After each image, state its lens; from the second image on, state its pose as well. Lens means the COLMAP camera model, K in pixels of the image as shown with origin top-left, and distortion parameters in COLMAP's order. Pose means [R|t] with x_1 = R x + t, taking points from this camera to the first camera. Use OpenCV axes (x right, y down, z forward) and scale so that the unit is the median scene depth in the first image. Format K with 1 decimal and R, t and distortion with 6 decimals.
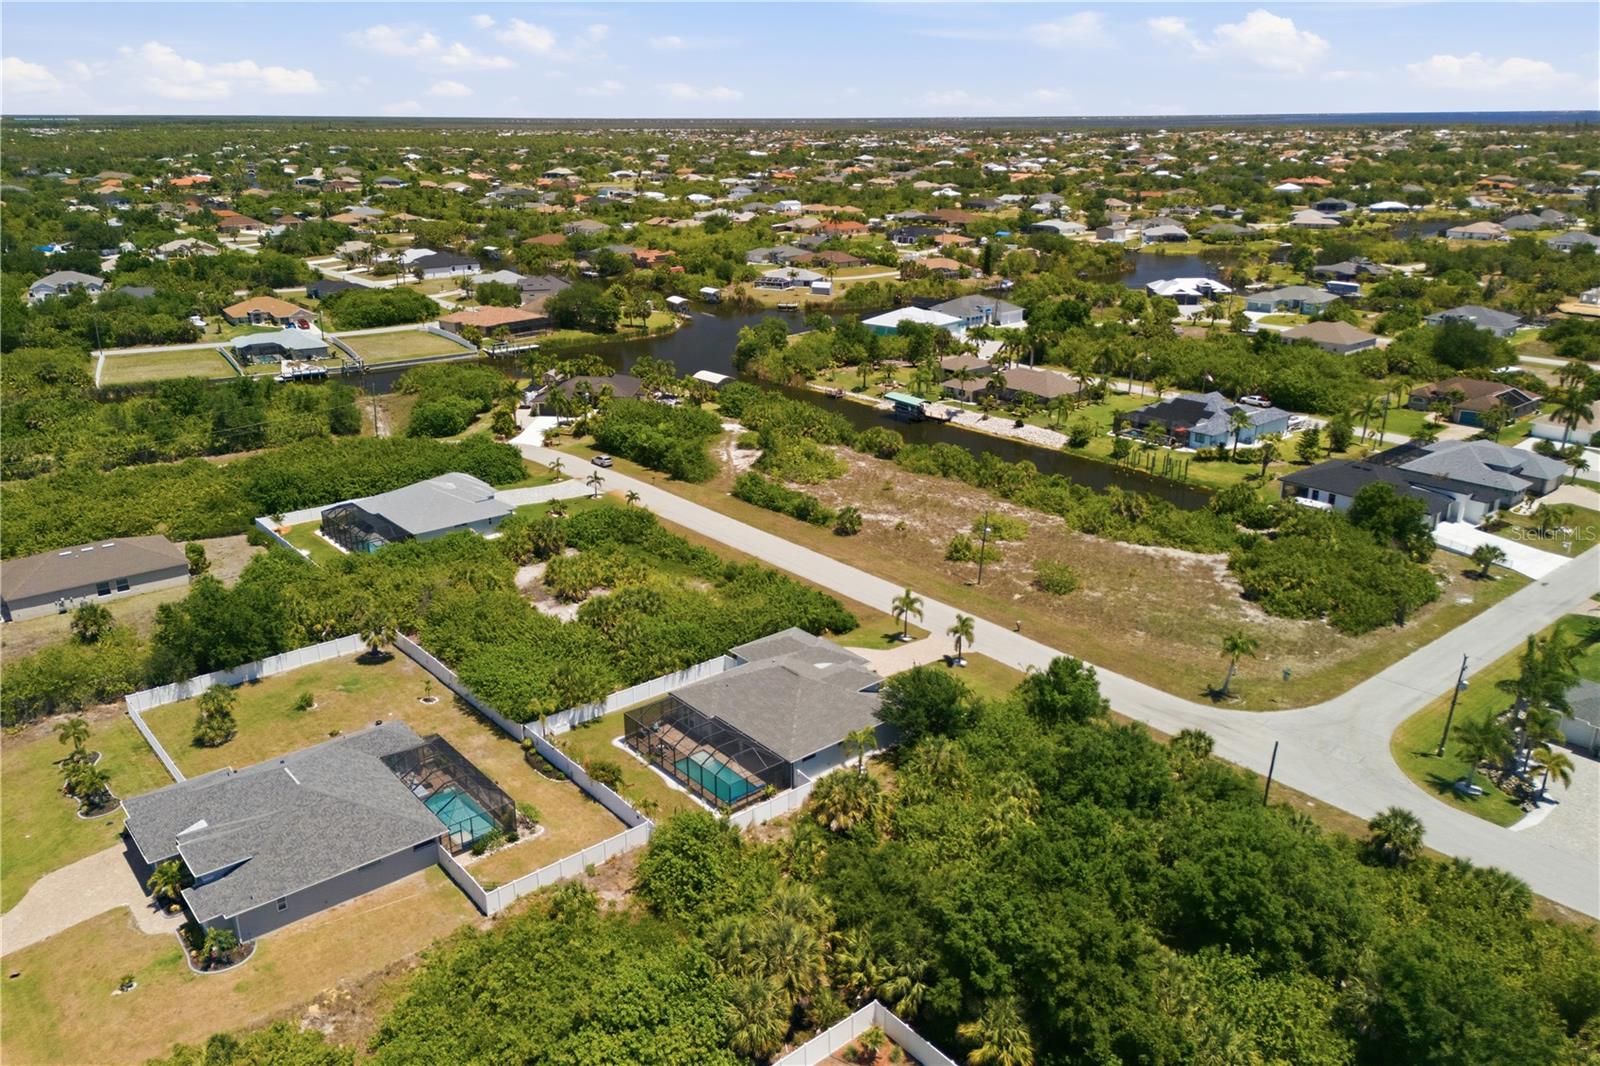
lens RADIAL K [[1189.1, 0, 795.2], [0, 1189.1, 526.5], [0, 0, 1]] dist [0.021294, -0.023046]
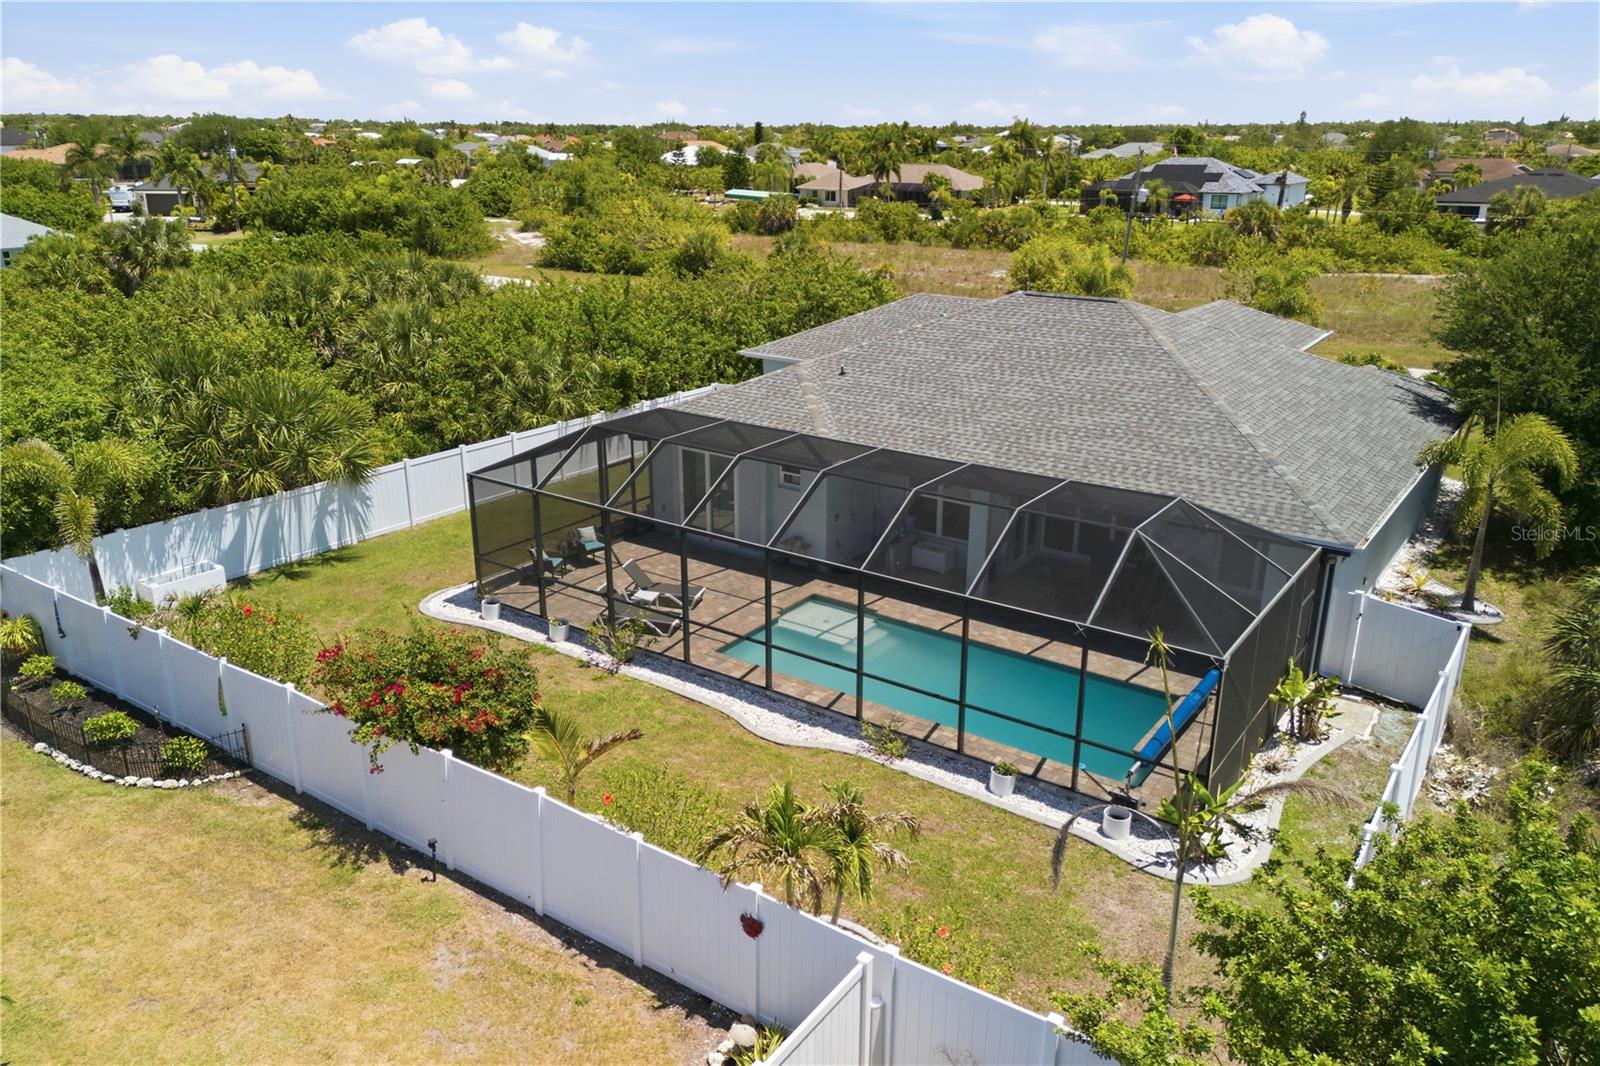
lens RADIAL K [[1189.1, 0, 811.2], [0, 1189.1, 538.6], [0, 0, 1]] dist [0.021294, -0.023046]
pose [[0.963277, -0.073438, 0.258271, -0.140372], [0.071283, 0.997299, 0.017711, 0.170698], [-0.258874, 0.001350, 0.965910, 0.755022]]
